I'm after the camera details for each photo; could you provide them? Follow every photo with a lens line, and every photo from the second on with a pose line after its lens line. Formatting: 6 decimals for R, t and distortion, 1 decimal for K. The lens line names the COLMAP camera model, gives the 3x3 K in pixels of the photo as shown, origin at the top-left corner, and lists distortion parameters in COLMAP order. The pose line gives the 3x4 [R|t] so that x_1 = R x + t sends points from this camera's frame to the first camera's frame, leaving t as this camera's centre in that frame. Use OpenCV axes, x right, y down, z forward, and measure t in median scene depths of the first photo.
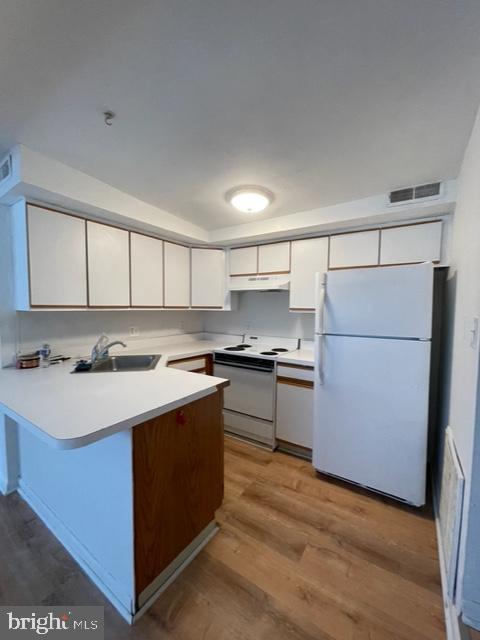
lens RADIAL K [[259.4, 0, 240.9], [0, 259.4, 320.3], [0, 0, 1]] dist [-0.000518, 0.000083]
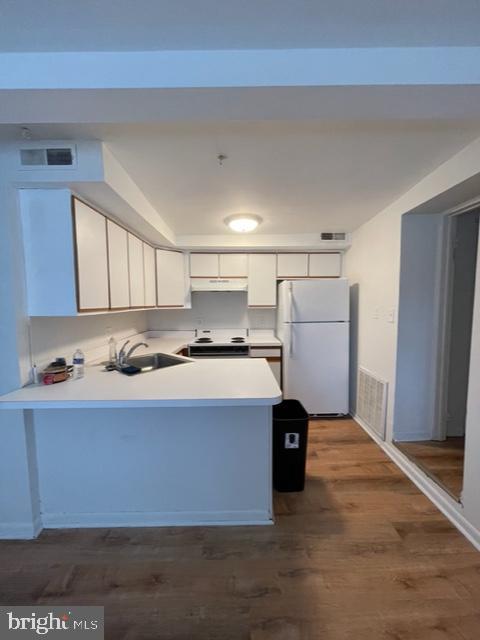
lens RADIAL K [[259.4, 0, 240.9], [0, 259.4, 320.3], [0, 0, 1]] dist [-0.000518, 0.000083]
pose [[0.823794, -0.056443, 0.564072, -0.581664], [0.045017, 0.998402, 0.034159, -0.018122], [-0.565099, -0.002747, 0.825019, -0.045762]]
